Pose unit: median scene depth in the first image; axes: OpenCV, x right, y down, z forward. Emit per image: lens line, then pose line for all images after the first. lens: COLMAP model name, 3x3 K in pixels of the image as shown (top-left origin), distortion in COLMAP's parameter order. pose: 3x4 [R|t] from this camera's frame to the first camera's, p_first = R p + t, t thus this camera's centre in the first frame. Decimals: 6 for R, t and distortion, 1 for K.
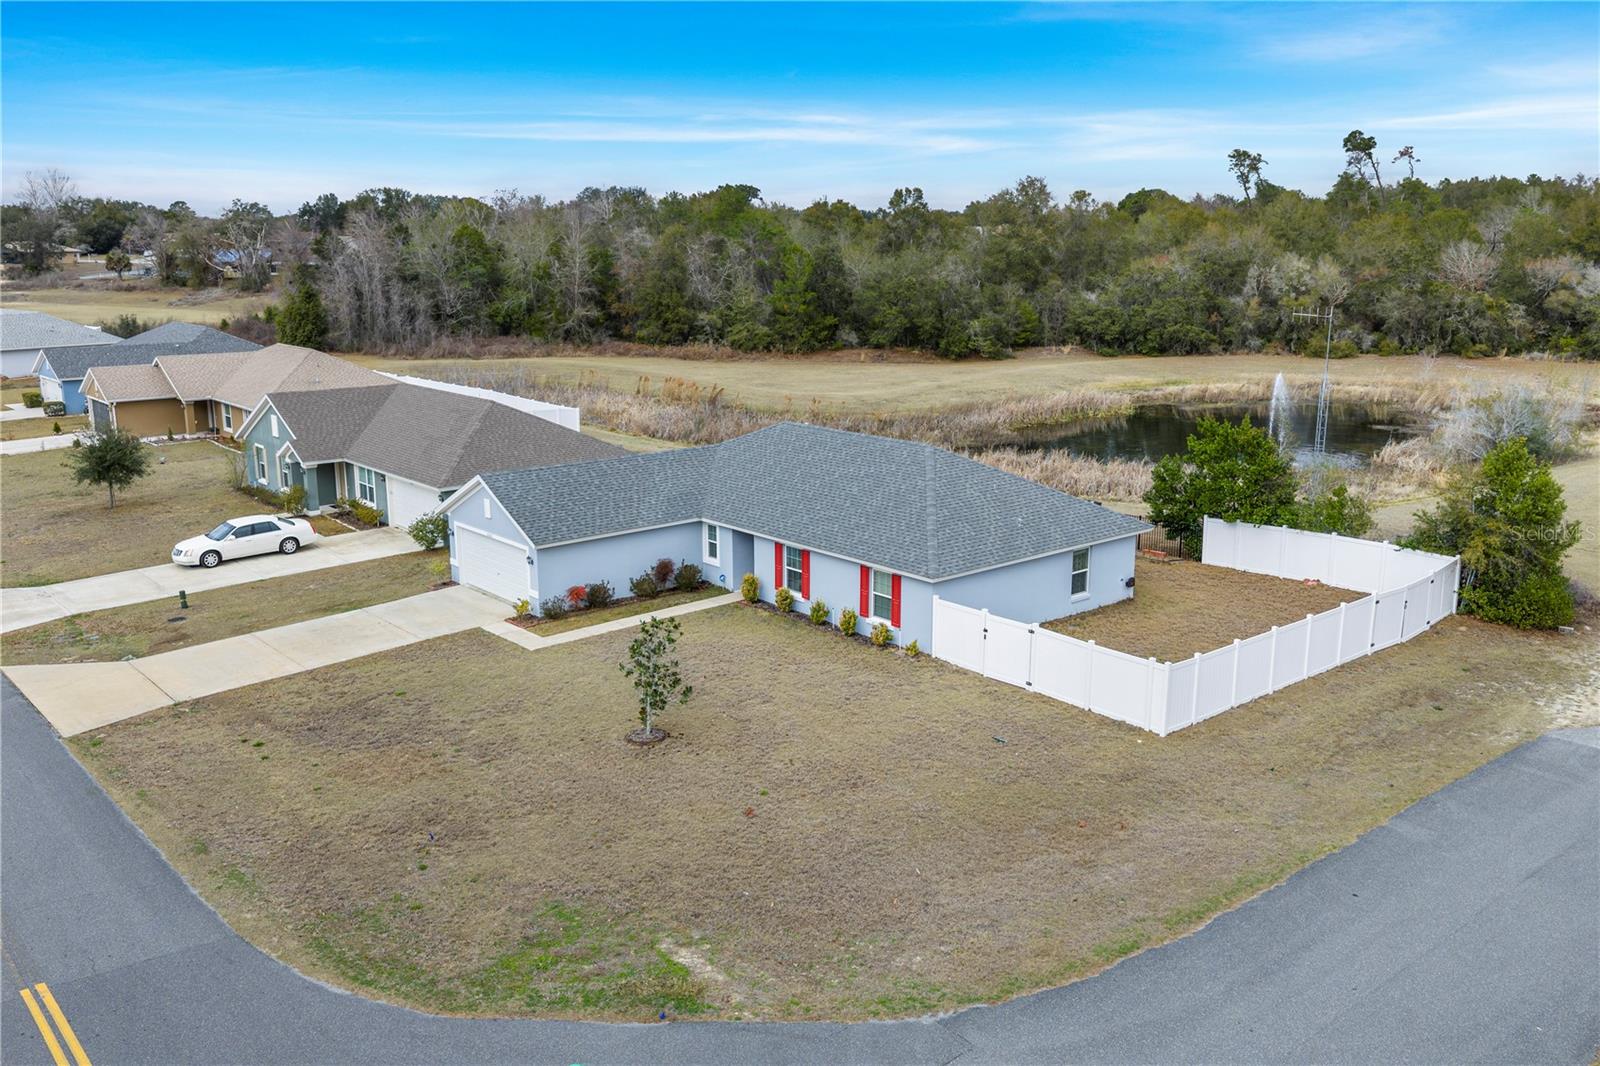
lens RADIAL K [[1324.5, 0, 800.0], [0, 1324.5, 533.0], [0, 0, 1]] dist [0.017972, -0.026208]
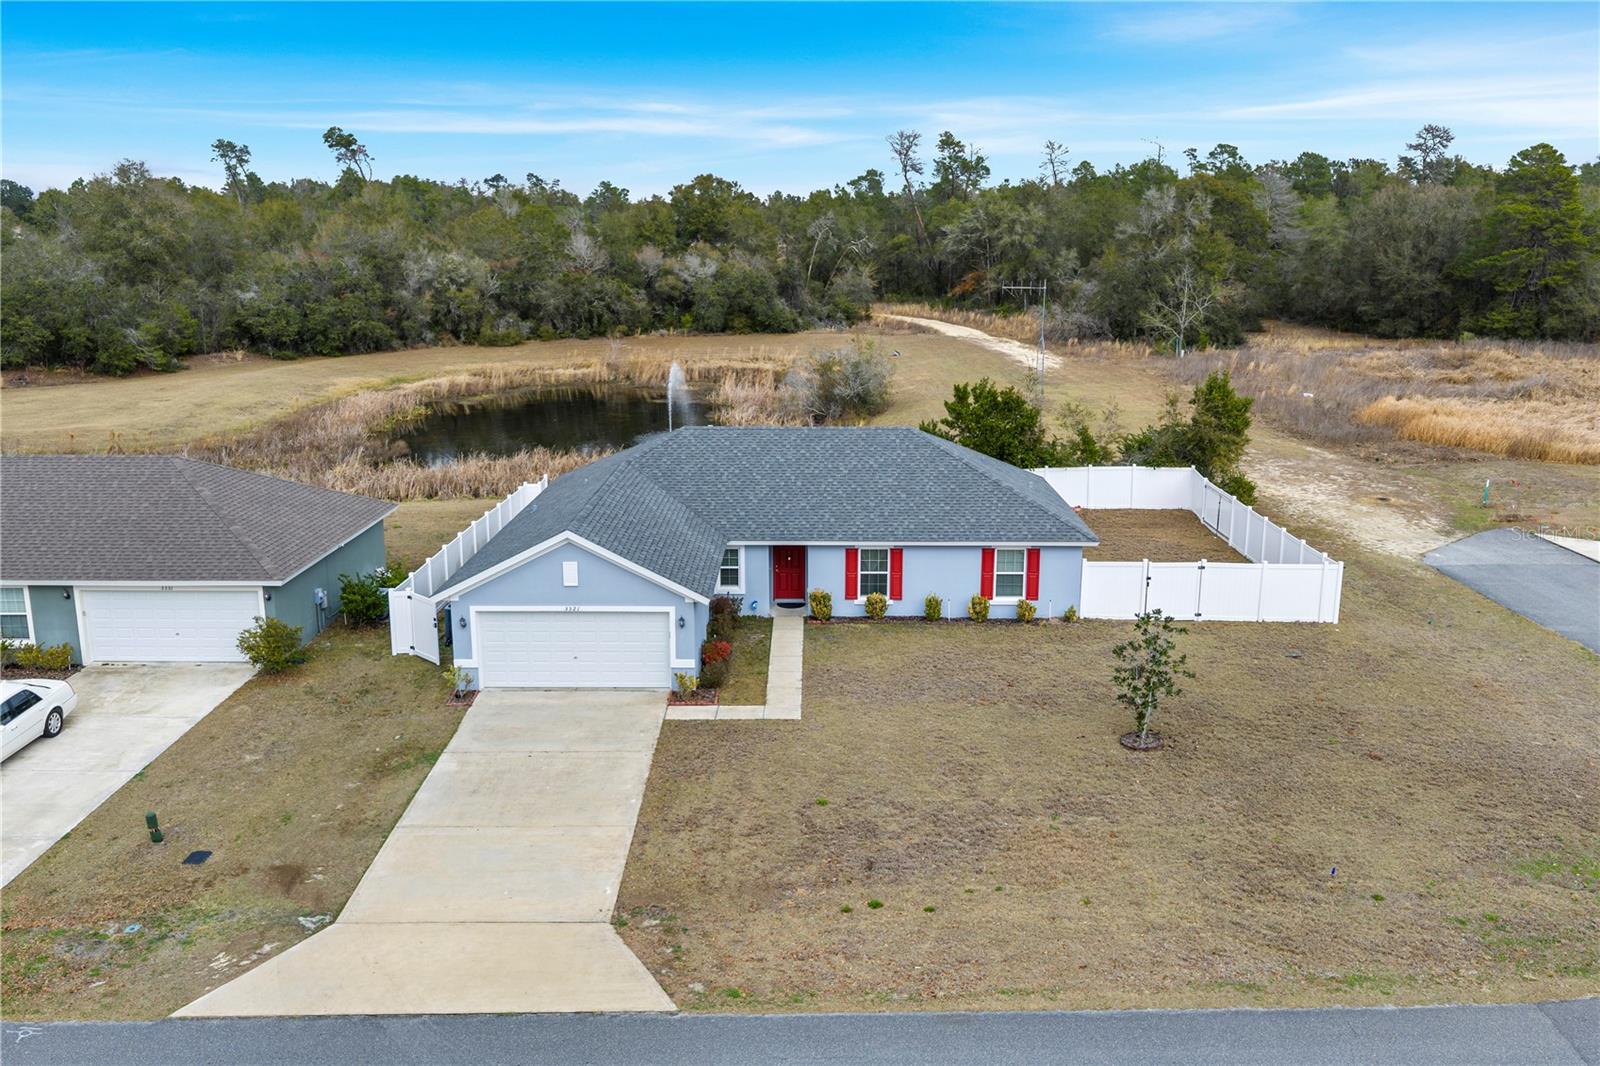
lens RADIAL K [[1324.5, 0, 800.0], [0, 1324.5, 533.0], [0, 0, 1]] dist [0.017972, -0.026208]
pose [[0.660015, -0.166568, 0.732554, -0.528784], [0.165891, 0.983354, 0.074130, -0.057379], [-0.732708, 0.072597, 0.676660, 0.296768]]
